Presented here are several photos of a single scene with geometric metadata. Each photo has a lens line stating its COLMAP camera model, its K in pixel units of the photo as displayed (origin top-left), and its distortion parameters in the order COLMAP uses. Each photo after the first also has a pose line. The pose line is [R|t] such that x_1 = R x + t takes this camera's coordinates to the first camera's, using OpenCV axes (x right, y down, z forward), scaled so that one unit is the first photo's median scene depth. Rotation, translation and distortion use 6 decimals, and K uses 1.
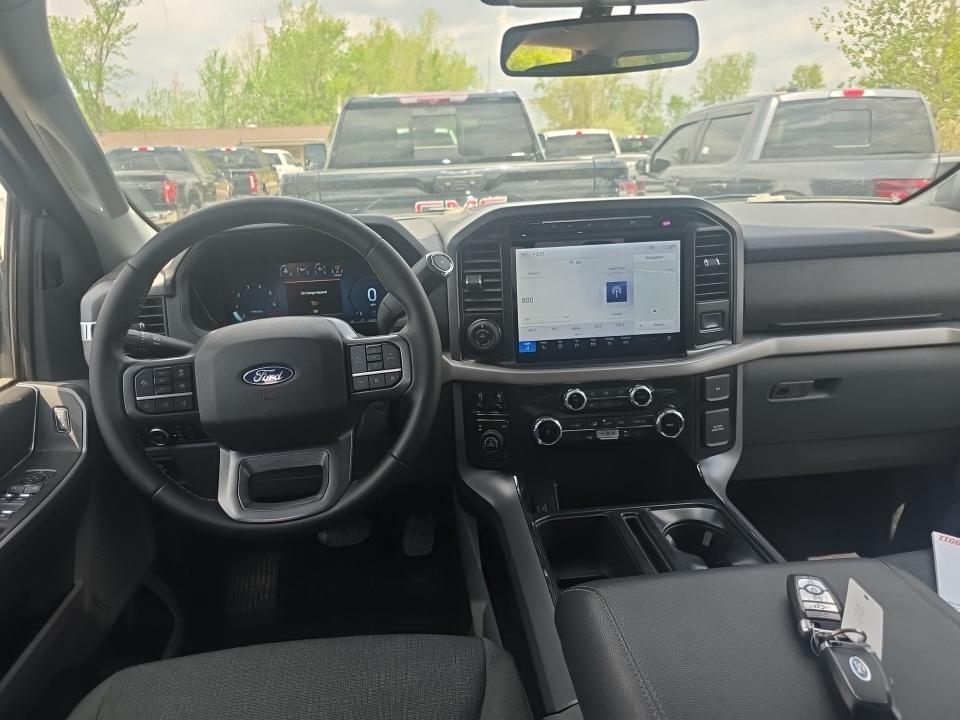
lens RADIAL K [[647.8, 0, 479.6], [0, 647.8, 362.1], [0, 0, 1]] dist [0.035370, -0.020852]
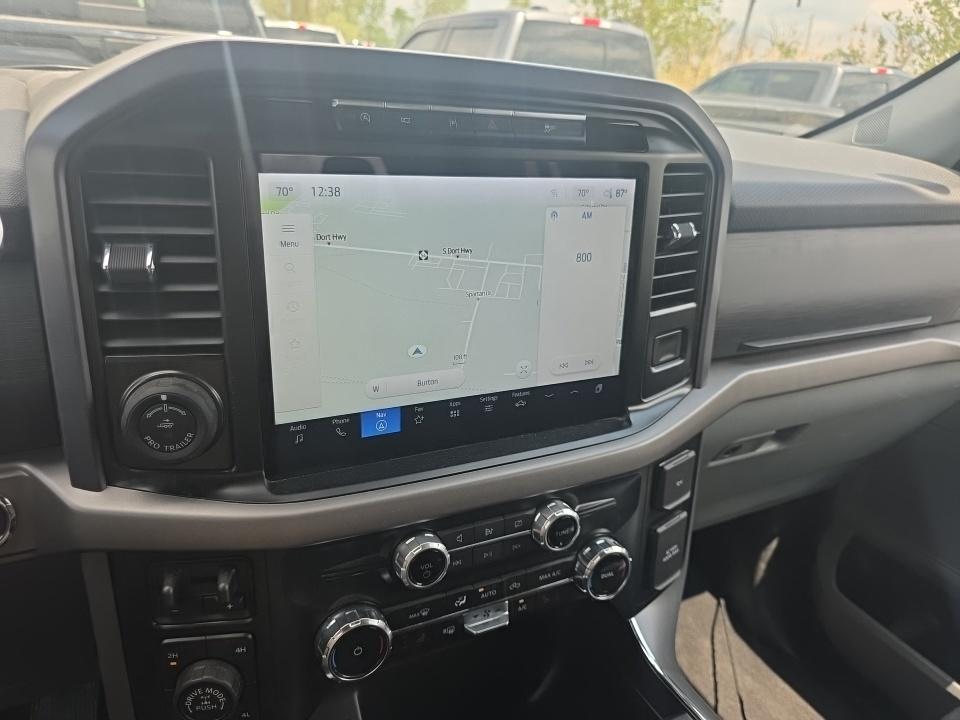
lens RADIAL K [[688.7, 0, 478.0], [0, 688.7, 385.3], [0, 0, 1]] dist [0.012577, 0.000545]
pose [[0.925448, -0.043810, 0.376334, 0.020404], [-0.007318, 0.991040, 0.133365, -0.107459], [-0.378805, -0.126176, 0.916835, 0.580135]]
